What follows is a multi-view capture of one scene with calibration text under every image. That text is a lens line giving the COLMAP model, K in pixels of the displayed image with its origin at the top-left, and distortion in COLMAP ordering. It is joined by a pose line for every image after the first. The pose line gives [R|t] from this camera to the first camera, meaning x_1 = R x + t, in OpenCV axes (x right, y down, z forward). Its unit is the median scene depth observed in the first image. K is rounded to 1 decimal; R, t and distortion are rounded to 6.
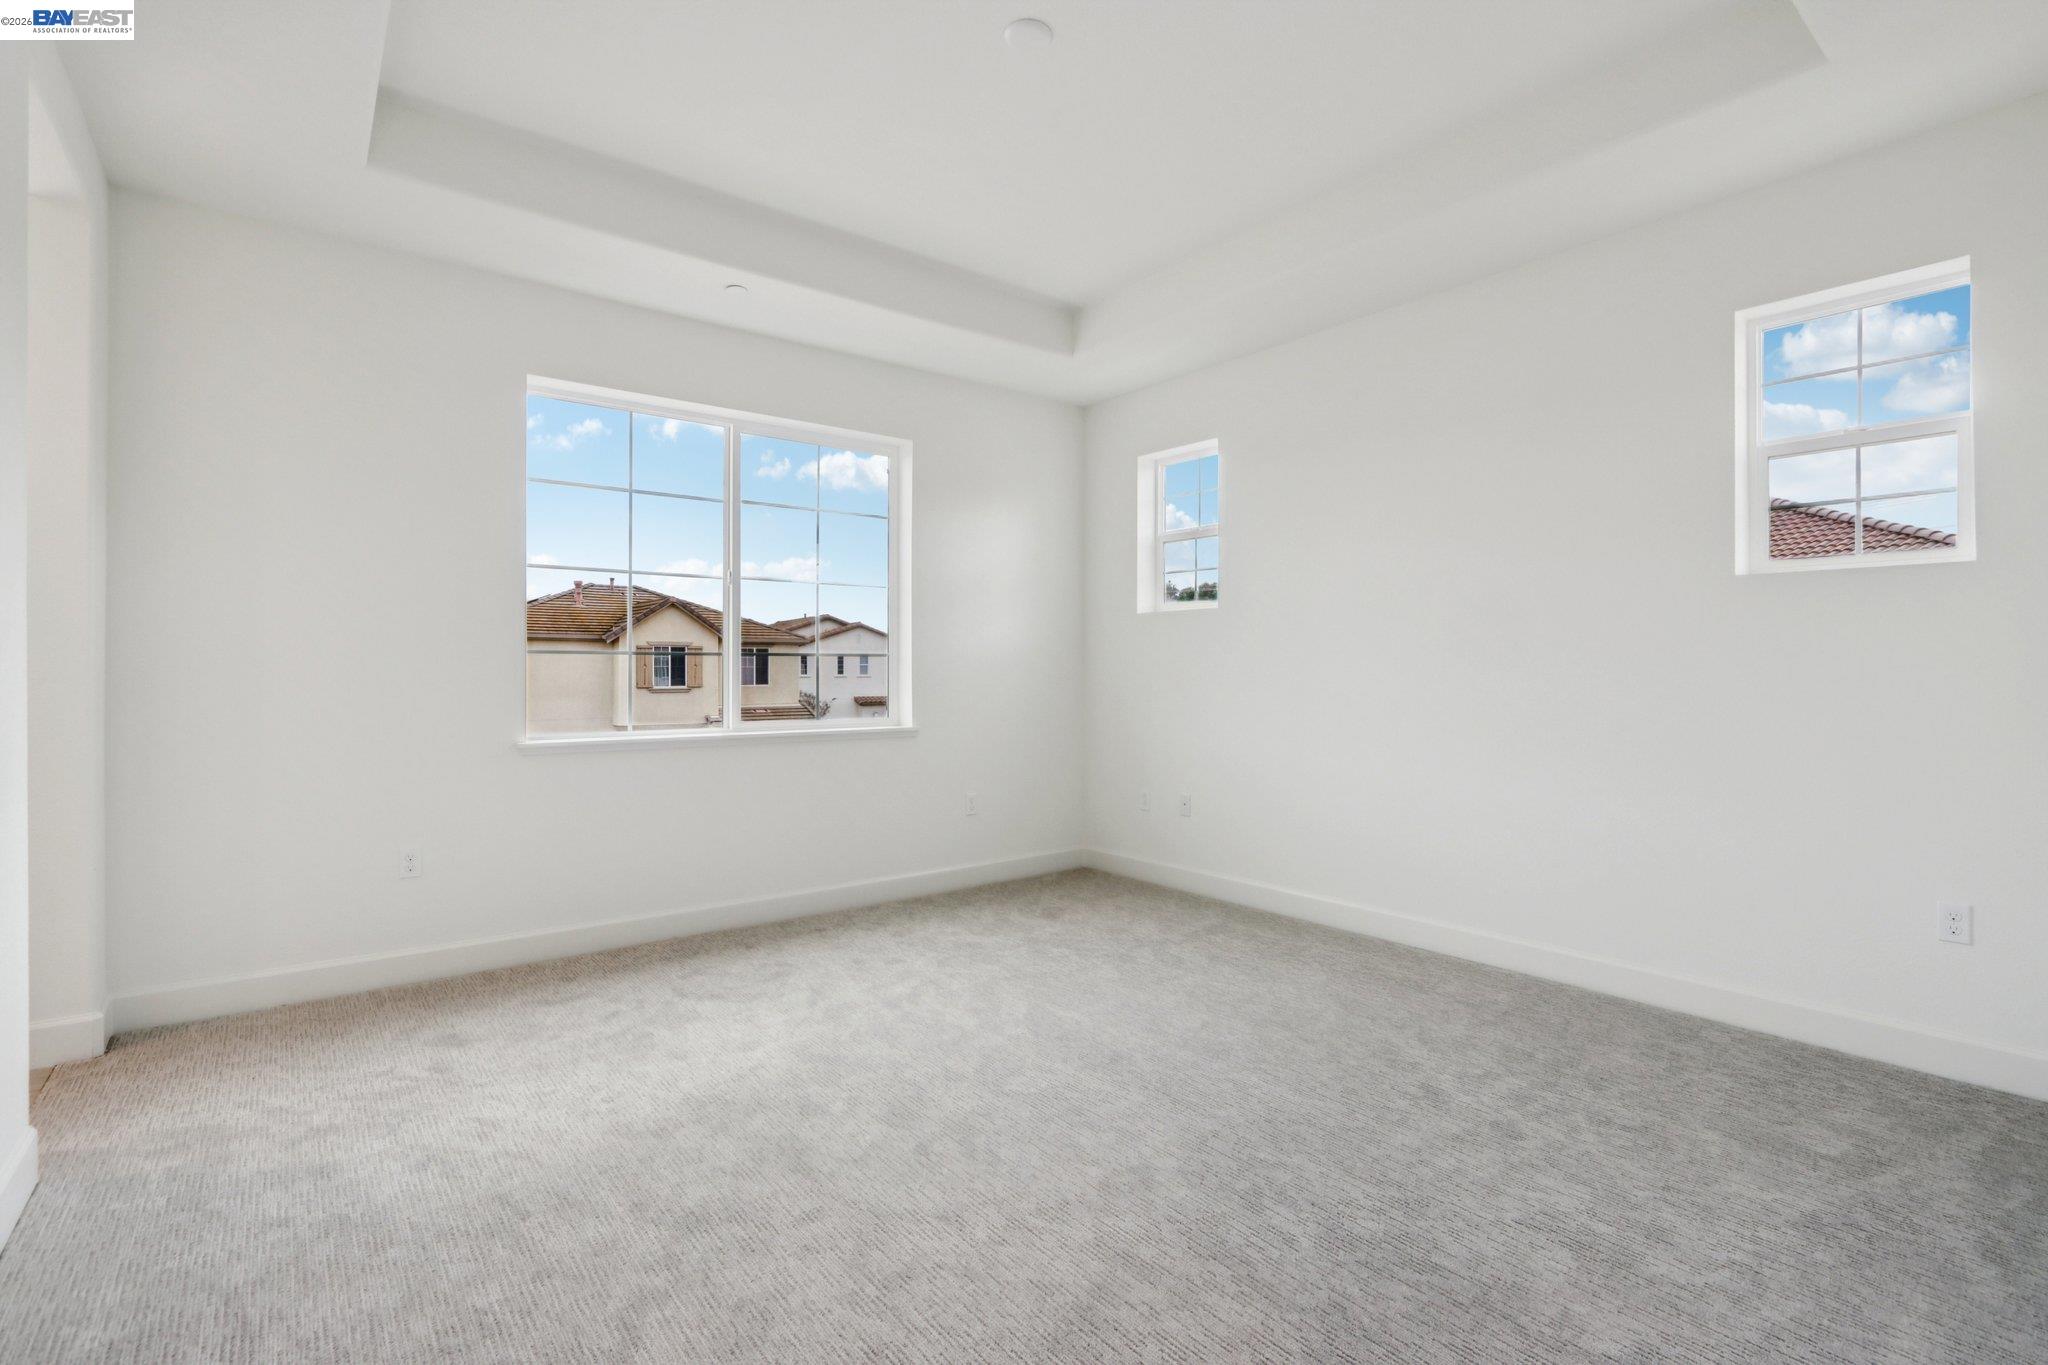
lens RADIAL K [[946.8, 0, 974.7], [0, 946.8, 679.5], [0, 0, 1]] dist [0.021068, 0.000075]
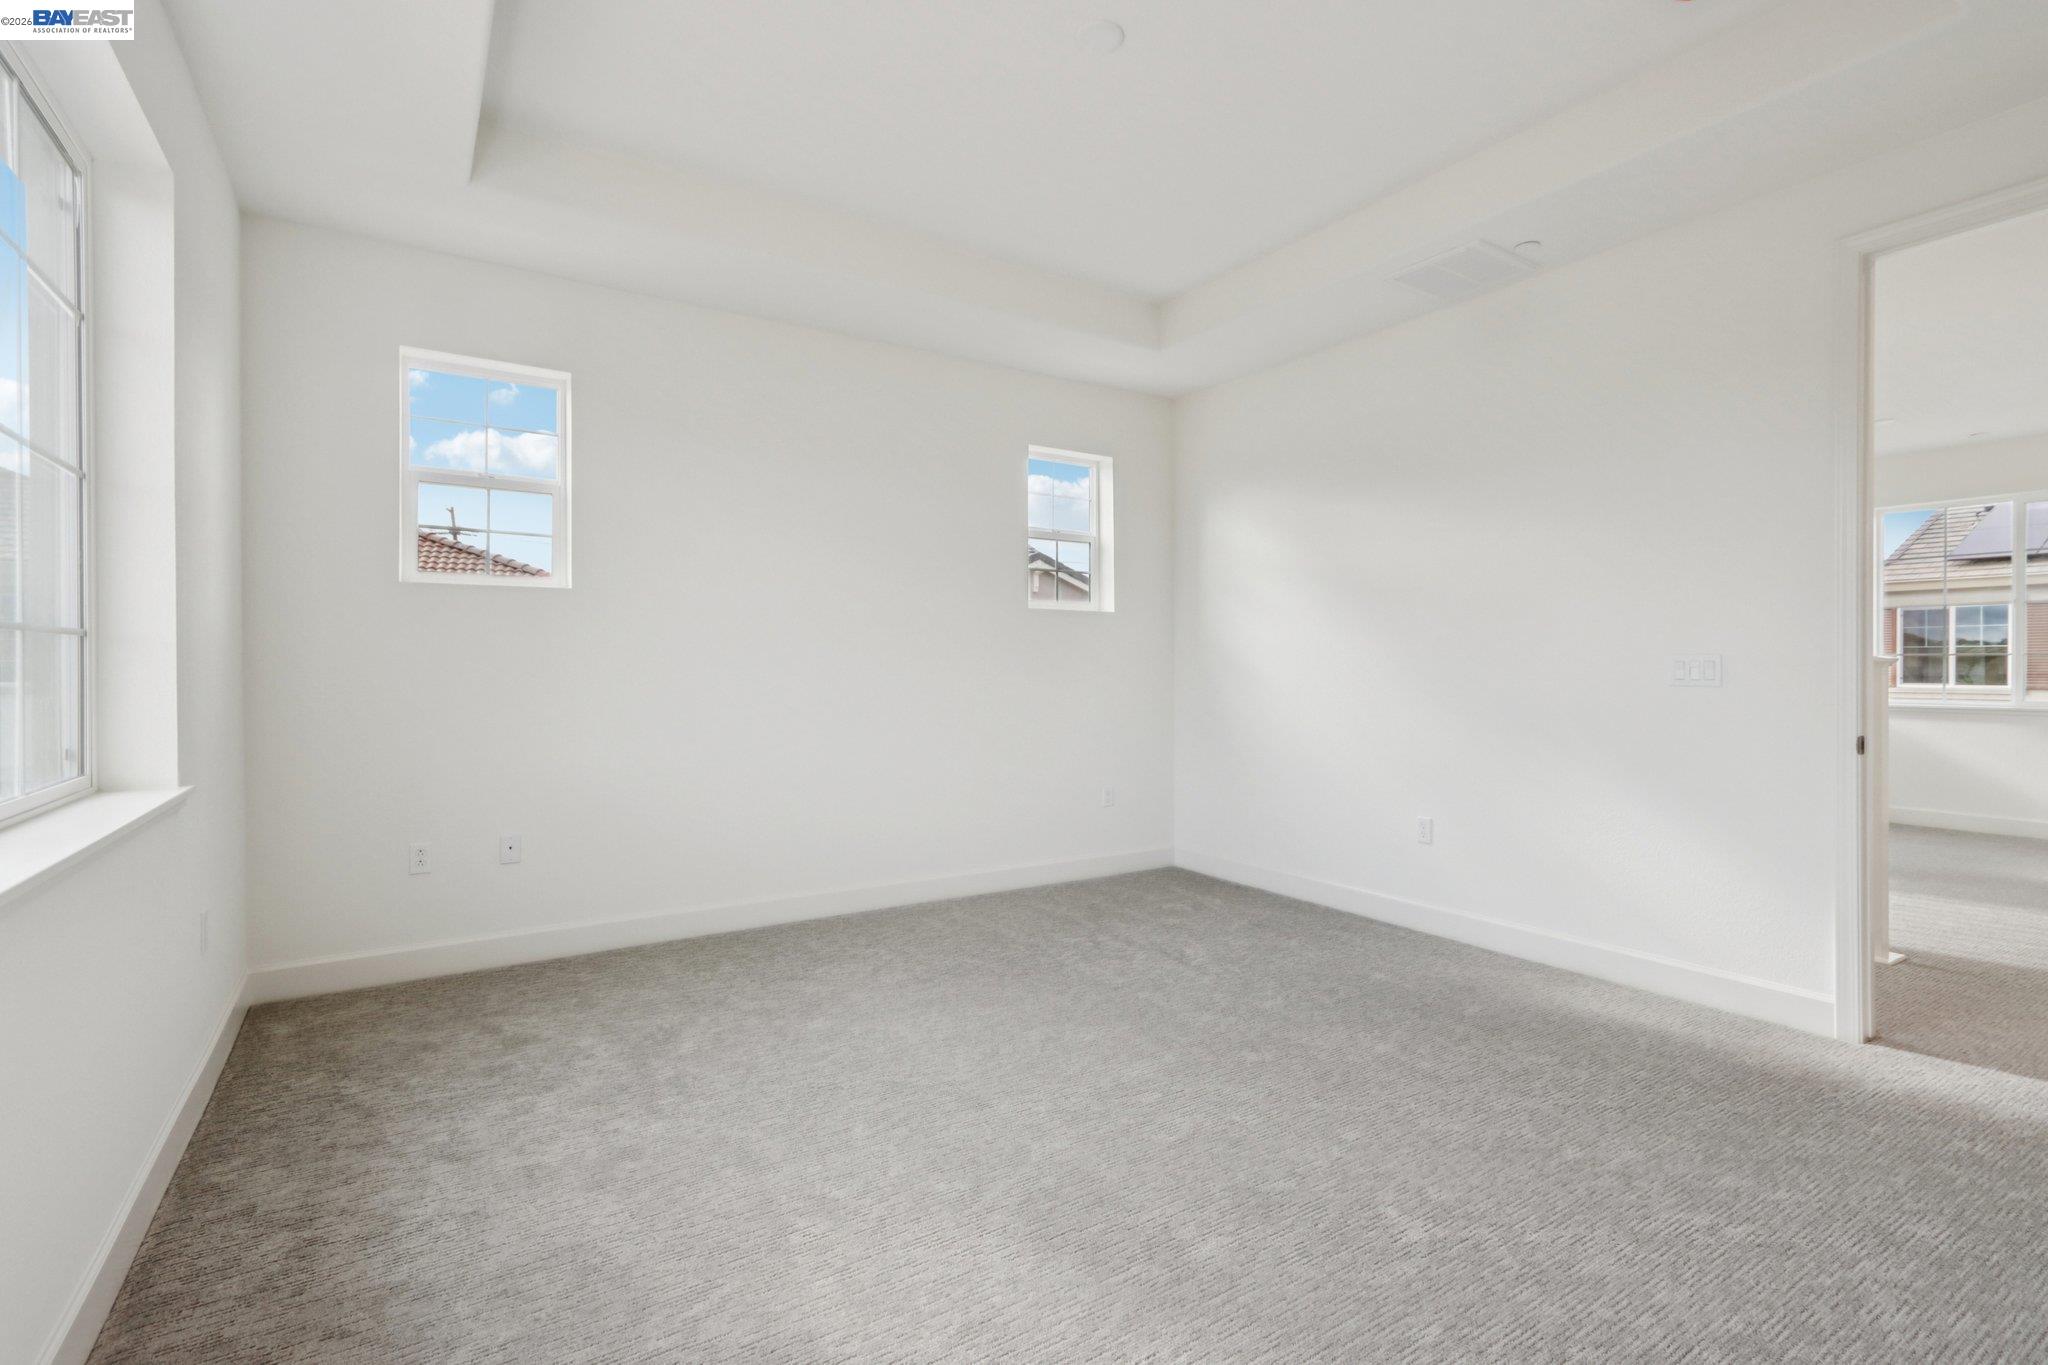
lens RADIAL K [[935.9, 0, 1020.7], [0, 935.9, 672.1], [0, 0, 1]] dist [-0.000727, 0.000009]
pose [[0.068224, -0.004957, 0.997658, -0.590197], [0.004610, 0.999979, 0.004653, -0.022620], [-0.997659, 0.004282, 0.068246, 0.593987]]
